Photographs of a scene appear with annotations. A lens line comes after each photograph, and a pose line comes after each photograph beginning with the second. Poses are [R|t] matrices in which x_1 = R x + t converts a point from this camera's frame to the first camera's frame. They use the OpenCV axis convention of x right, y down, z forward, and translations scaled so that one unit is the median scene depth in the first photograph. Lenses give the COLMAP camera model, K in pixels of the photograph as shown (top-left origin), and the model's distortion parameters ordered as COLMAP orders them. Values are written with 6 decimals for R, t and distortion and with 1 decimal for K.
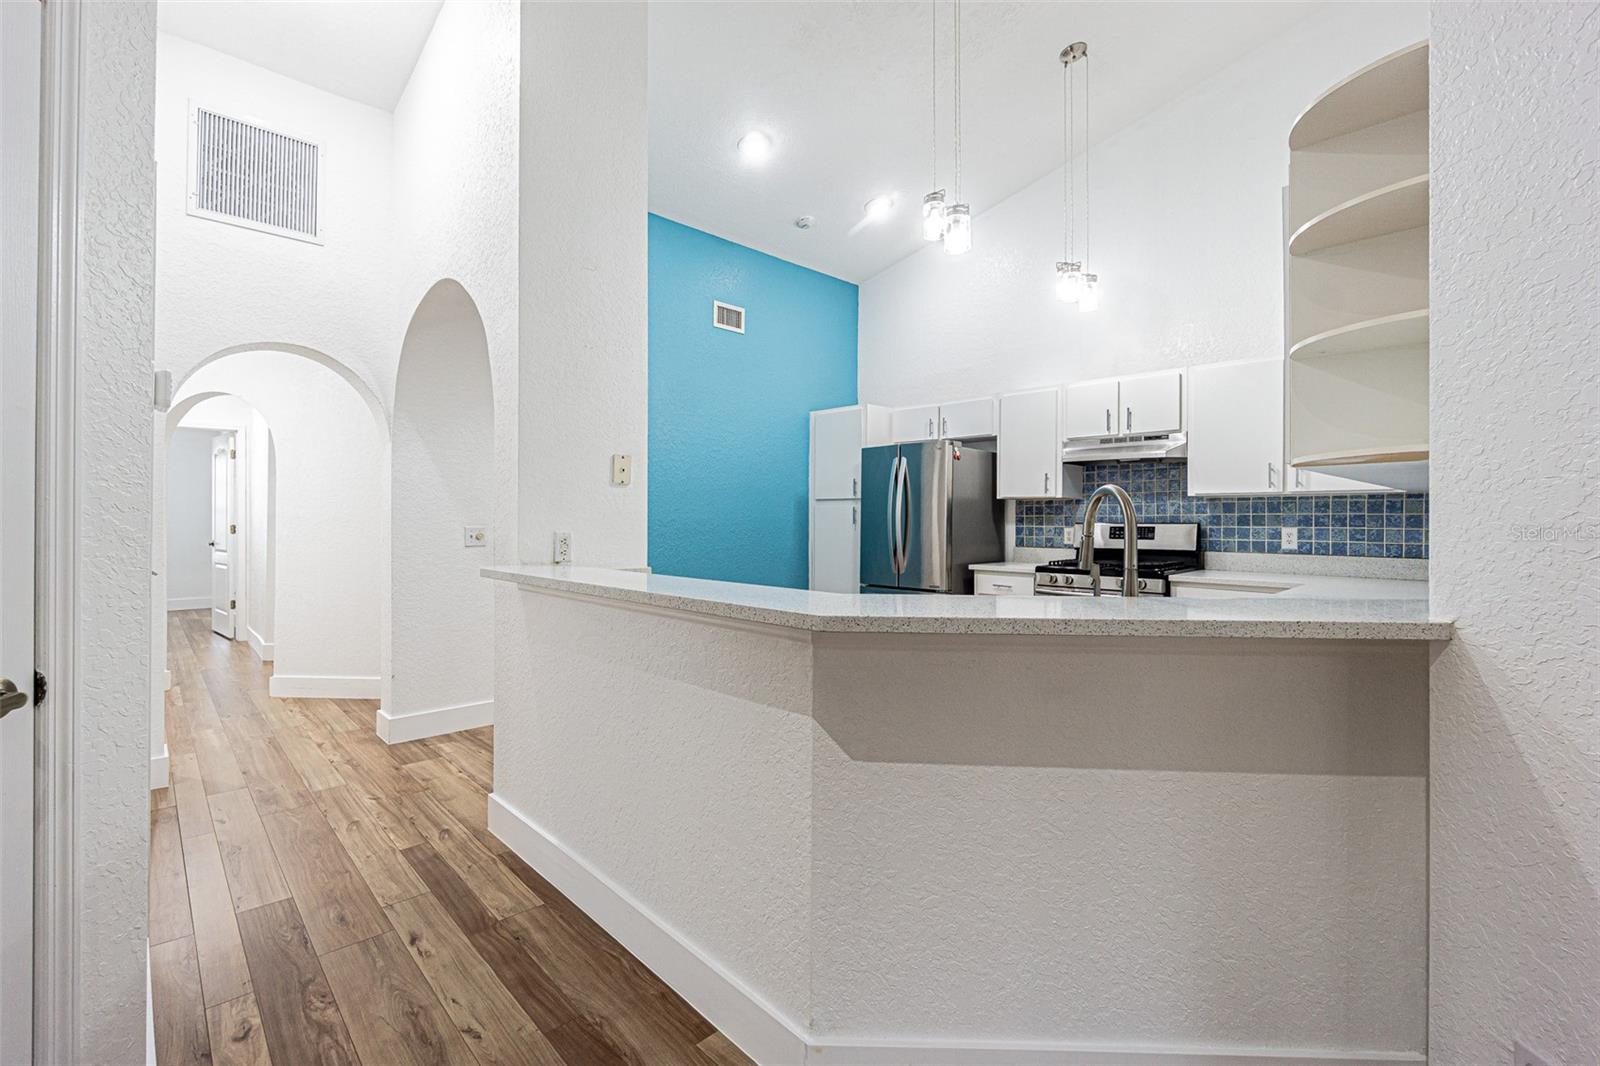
lens RADIAL K [[695.2, 0, 810.1], [0, 695.2, 534.6], [0, 0, 1]] dist [-0.008900, 0.000777]
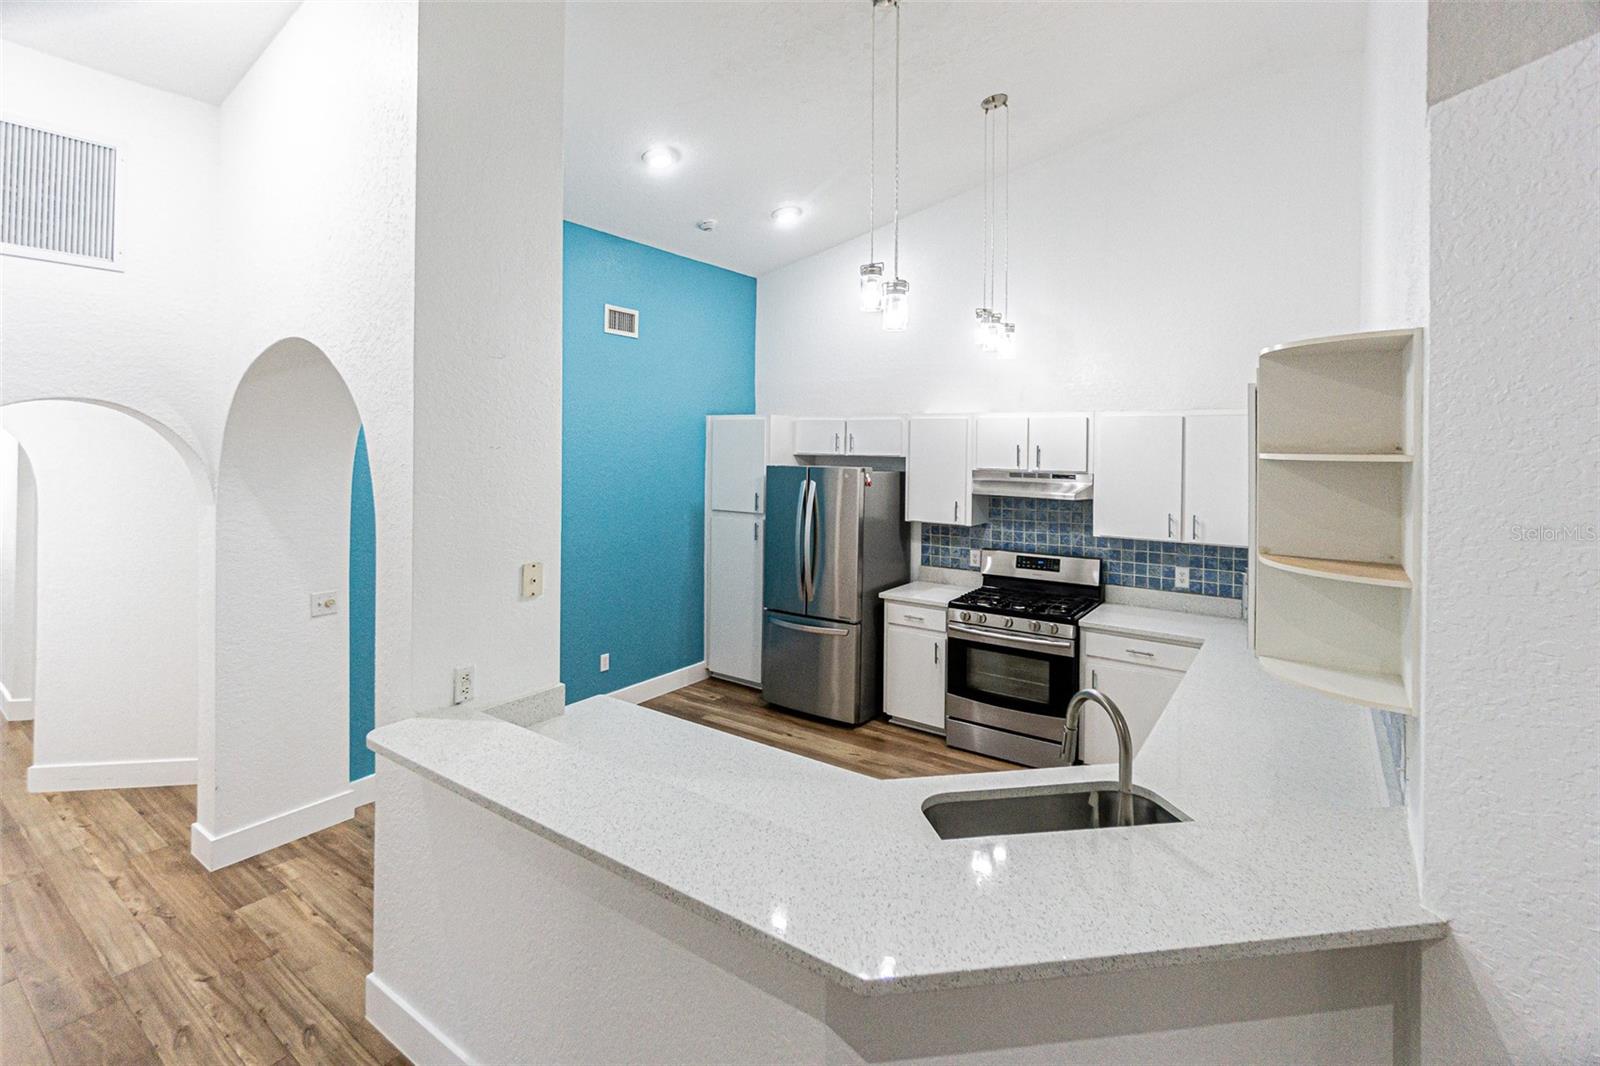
lens RADIAL K [[724.2, 0, 807.2], [0, 724.2, 453.8], [0, 0, 1]] dist [-0.008814, 0.000899]
pose [[0.981656, 0.001619, 0.190652, -0.075161], [-0.001524, 0.999999, -0.000646, -0.178928], [-0.190653, 0.000343, 0.981657, 0.031319]]
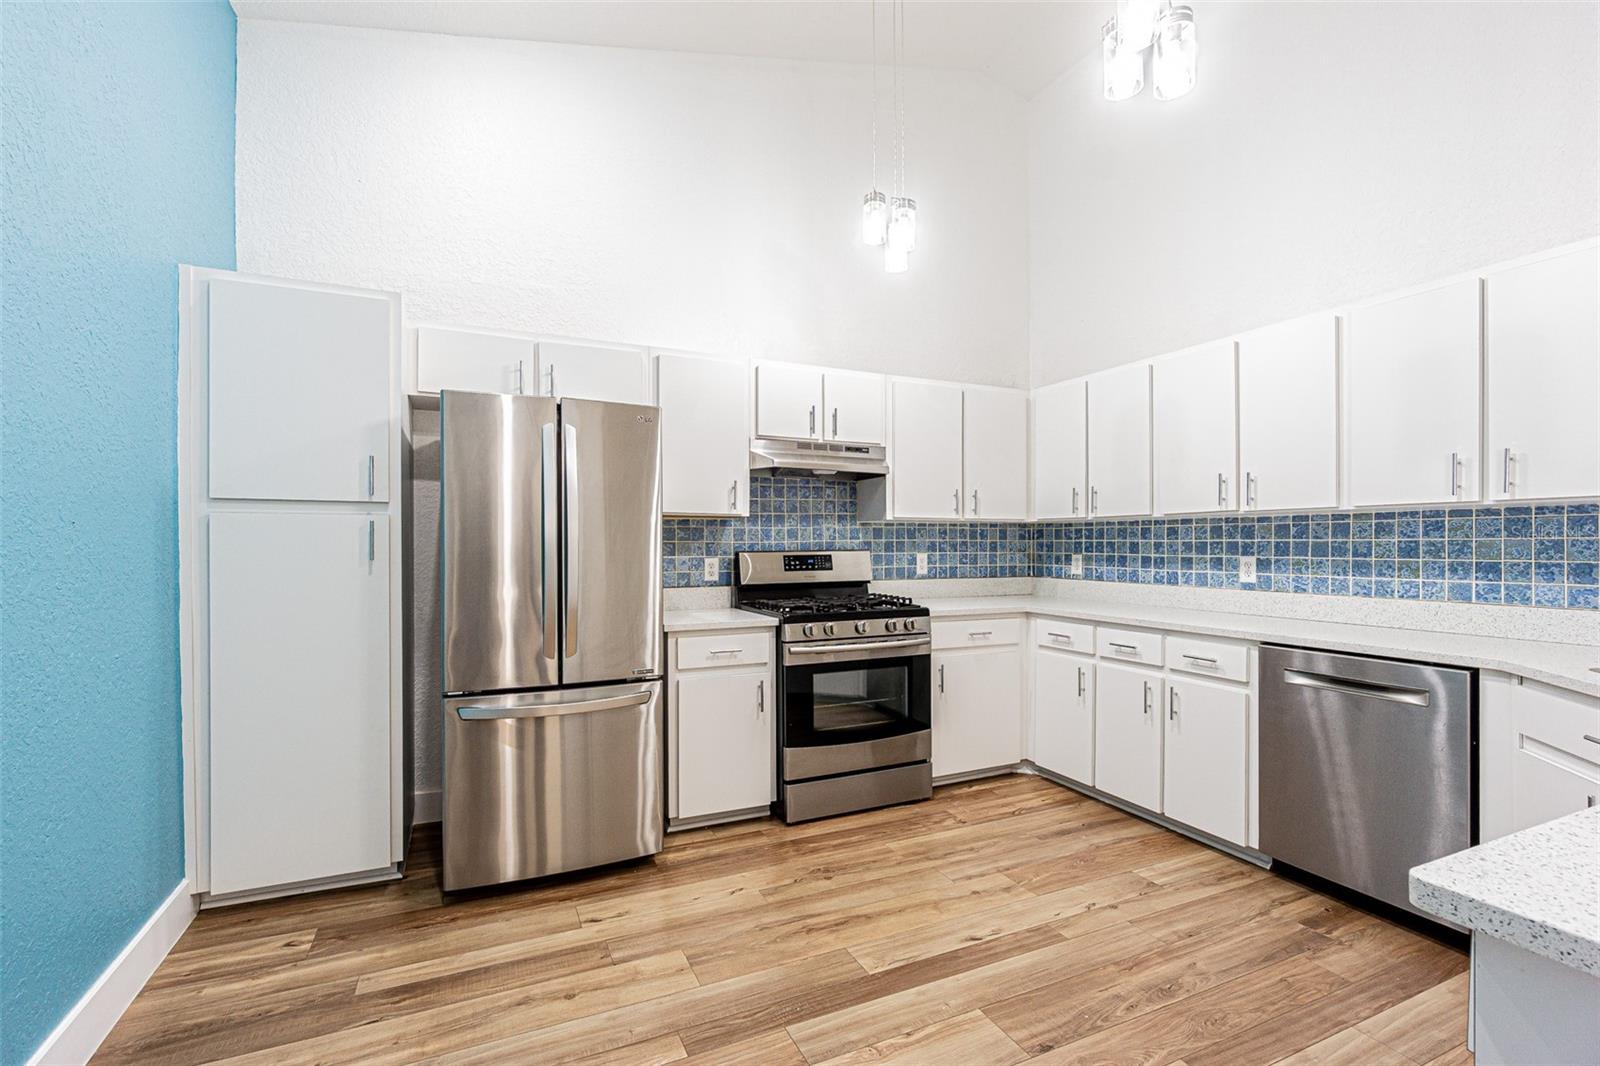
lens RADIAL K [[695.2, 0, 791.2], [0, 695.2, 541.1], [0, 0, 1]] dist [-0.008900, 0.000777]
pose [[0.348619, -0.006942, 0.937239, -0.334677], [0.017400, 0.999848, 0.000934, -0.032159], [-0.937103, 0.015982, 0.348687, 0.813410]]
